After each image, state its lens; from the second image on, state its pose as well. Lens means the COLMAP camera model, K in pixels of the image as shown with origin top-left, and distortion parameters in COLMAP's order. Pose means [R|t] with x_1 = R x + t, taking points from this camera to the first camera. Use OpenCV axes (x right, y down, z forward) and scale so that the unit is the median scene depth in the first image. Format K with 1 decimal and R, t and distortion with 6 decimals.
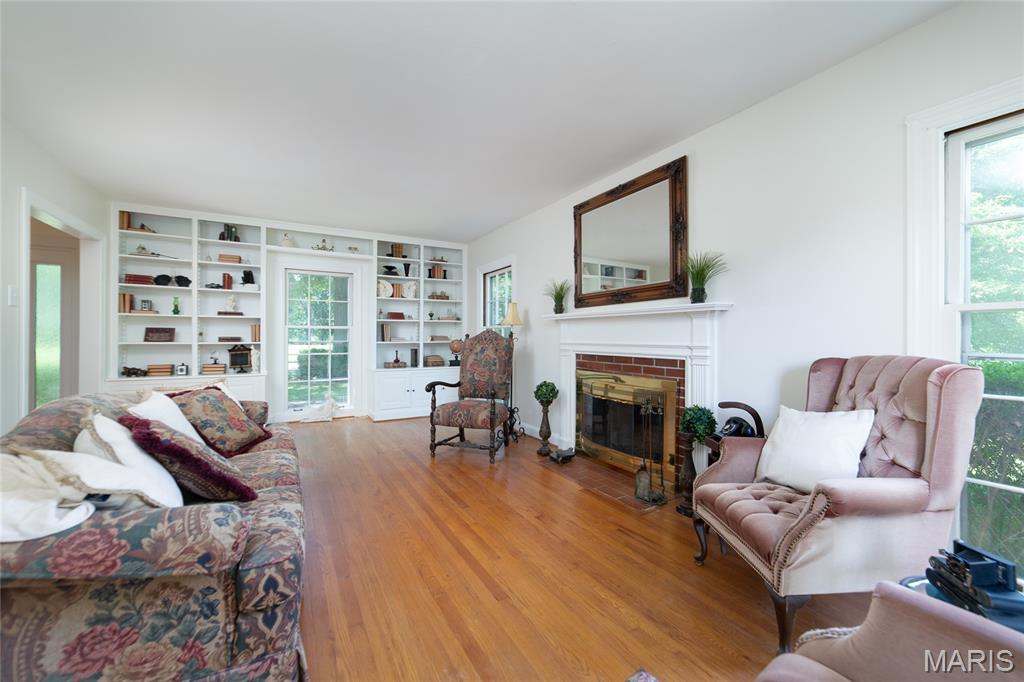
lens RADIAL K [[404.2, 0, 510.1], [0, 404.2, 336.1], [0, 0, 1]] dist [-0.015455, 0.003765]
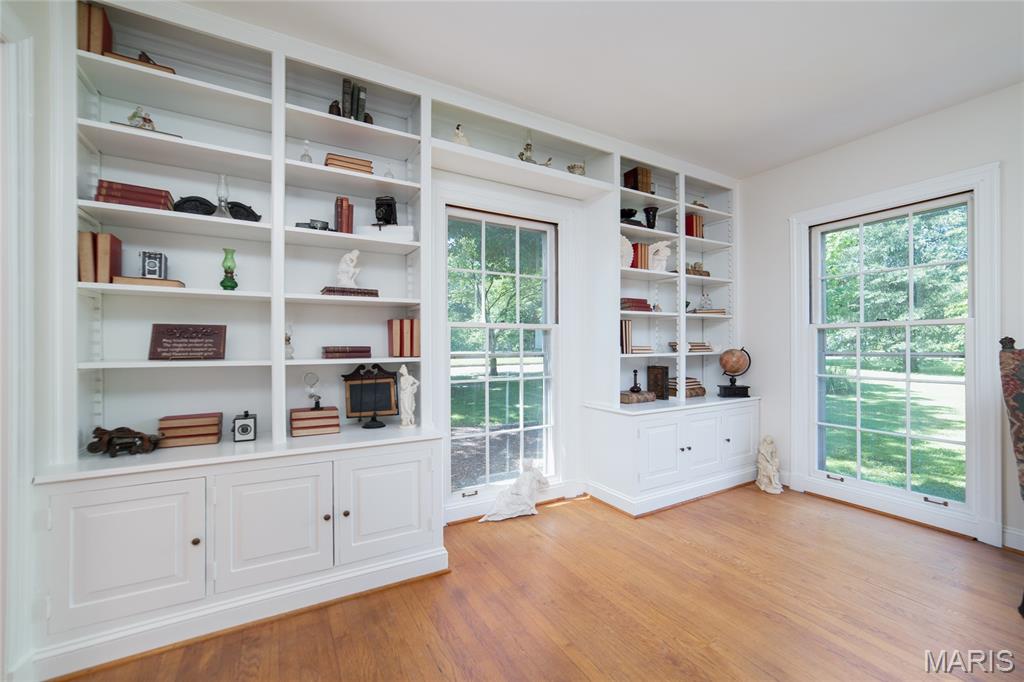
lens RADIAL K [[404.2, 0, 510.2], [0, 404.2, 342.8], [0, 0, 1]] dist [-0.015455, 0.003765]
pose [[0.999199, -0.003064, 0.039894, -0.550415], [0.002853, 0.999982, 0.005335, -0.003733], [-0.039910, -0.005217, 0.999190, 0.567606]]
